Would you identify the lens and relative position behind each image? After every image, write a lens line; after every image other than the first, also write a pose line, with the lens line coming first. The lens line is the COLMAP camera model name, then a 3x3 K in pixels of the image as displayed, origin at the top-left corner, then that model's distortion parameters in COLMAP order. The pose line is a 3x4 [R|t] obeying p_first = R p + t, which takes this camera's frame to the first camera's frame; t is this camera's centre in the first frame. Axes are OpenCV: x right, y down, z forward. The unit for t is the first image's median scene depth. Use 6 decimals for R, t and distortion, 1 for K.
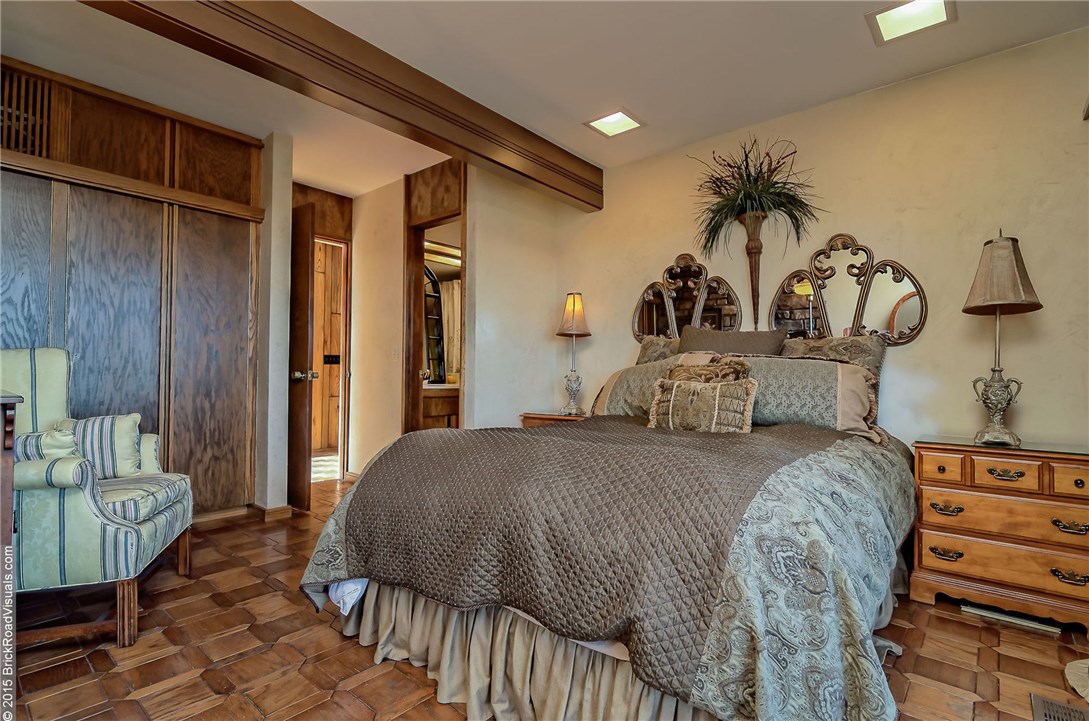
lens RADIAL K [[526.1, 0, 544.5], [0, 526.1, 367.3], [0, 0, 1]] dist [-0.003252, 0.002039]
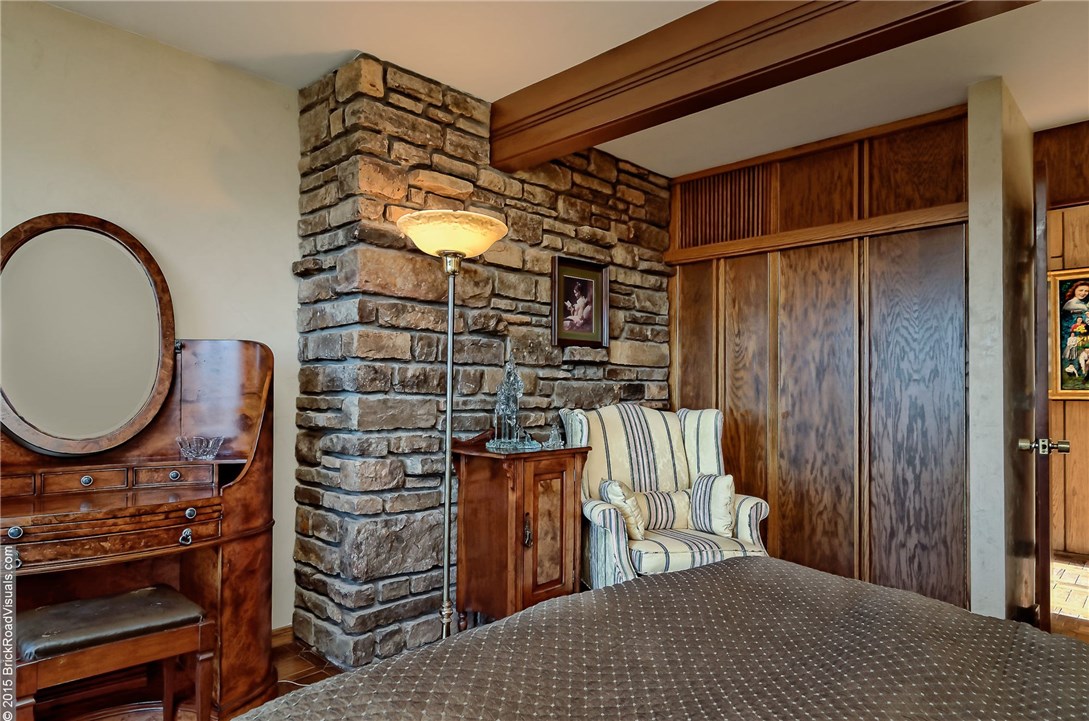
lens RADIAL K [[630.8, 0, 547.3], [0, 630.8, 380.0], [0, 0, 1]] dist [-0.000949, -0.001057]
pose [[-0.044333, -0.024441, -0.998718, 0.331347], [0.007773, 0.999662, -0.024809, -0.052587], [0.998987, -0.008863, -0.044128, 0.506647]]
